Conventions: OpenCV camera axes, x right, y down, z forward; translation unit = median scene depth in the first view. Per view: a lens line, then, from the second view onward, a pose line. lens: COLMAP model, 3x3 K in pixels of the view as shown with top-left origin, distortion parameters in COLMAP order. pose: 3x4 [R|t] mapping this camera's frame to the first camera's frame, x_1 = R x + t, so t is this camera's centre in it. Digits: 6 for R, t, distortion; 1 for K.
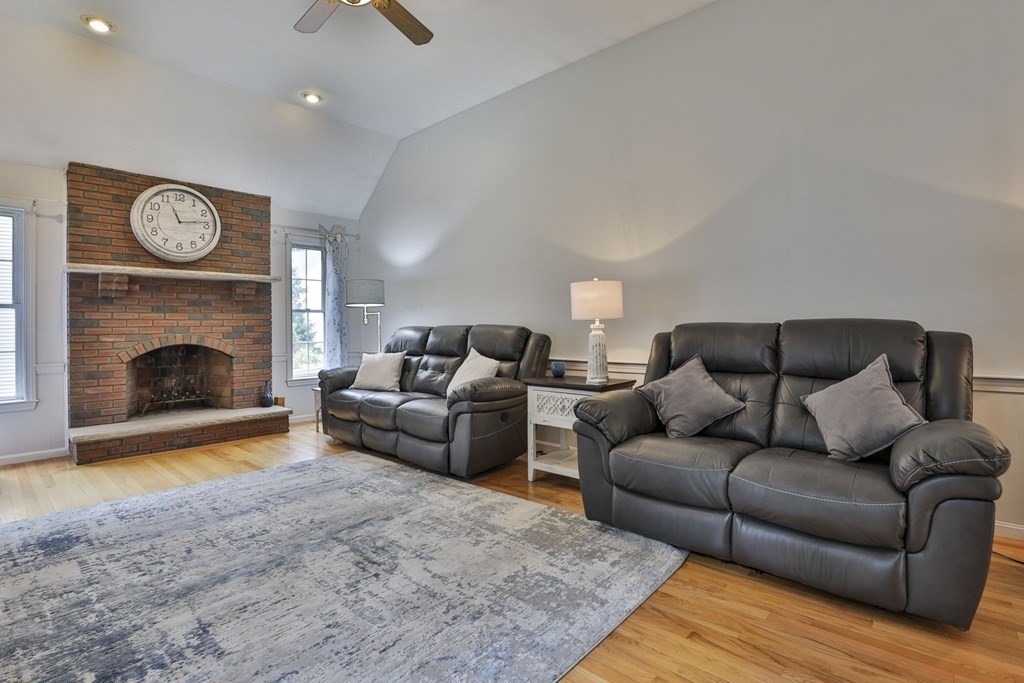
lens RADIAL K [[497.0, 0, 519.2], [0, 497.0, 322.1], [0, 0, 1]] dist [-0.036823, 0.012911]
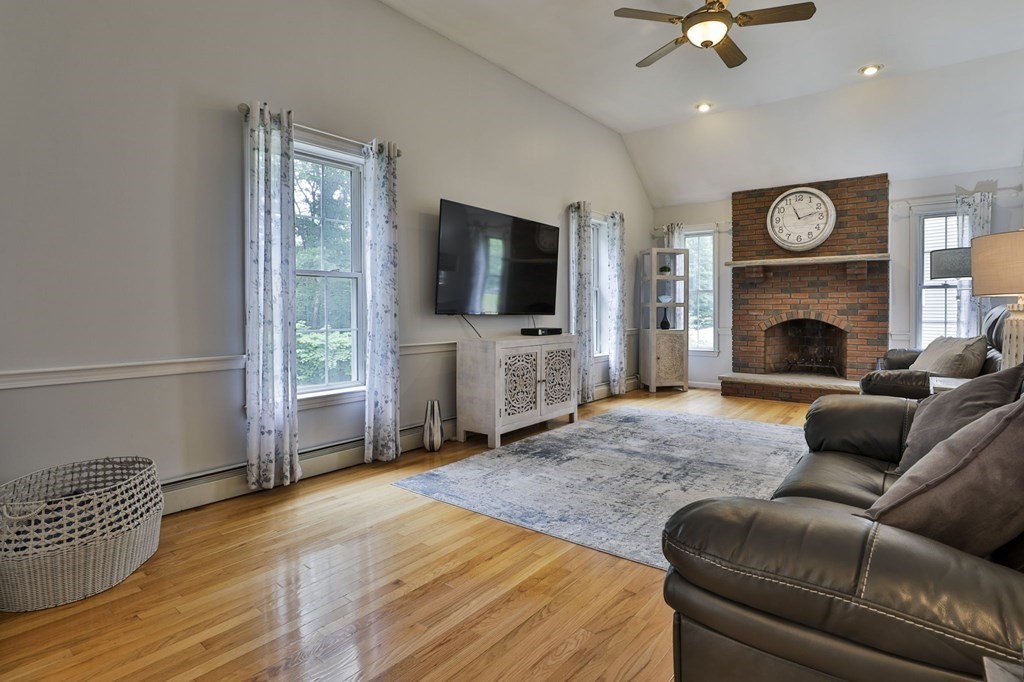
lens RADIAL K [[513.0, 0, 548.0], [0, 513.0, 317.2], [0, 0, 1]] dist [-0.031542, 0.000462]
pose [[0.095956, 0.028735, -0.994971, 0.537583], [0.010792, 0.999494, 0.029906, -0.003224], [0.995327, -0.013608, 0.095597, 0.266034]]
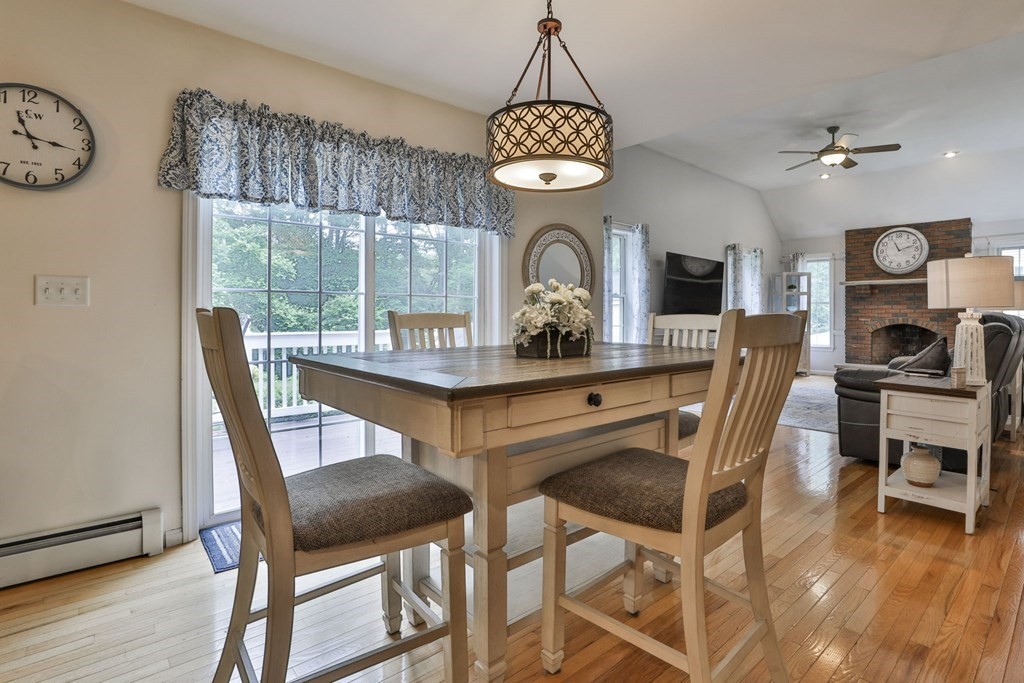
lens RADIAL K [[500.4, 0, 539.4], [0, 500.4, 315.0], [0, 0, 1]] dist [-0.038713, 0.014608]
pose [[-0.102517, 0.012337, -0.994655, 1.154450], [0.005670, 0.999914, 0.011817, -0.011725], [0.994715, -0.004428, -0.102578, -0.049637]]
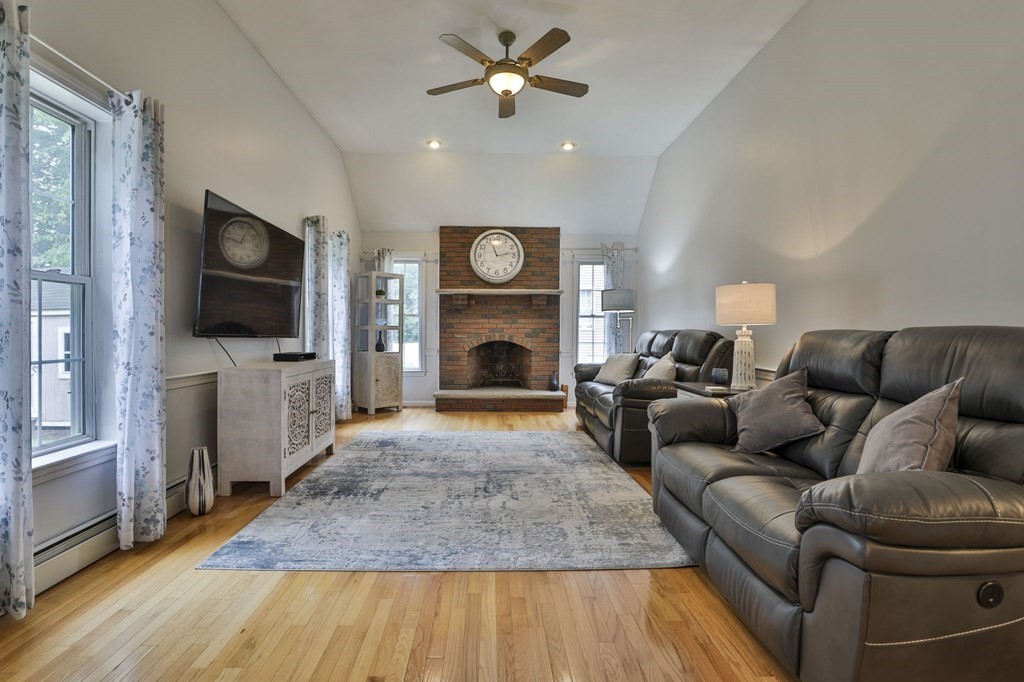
lens RADIAL K [[491.1, 0, 491.8], [0, 491.1, 335.7], [0, 0, 1]] dist [-0.023146, 0.001182]
pose [[0.670852, 0.021614, -0.741276, 0.388654], [-0.005893, 0.999699, 0.023816, -0.003622], [0.741568, -0.011609, 0.670778, 0.019334]]
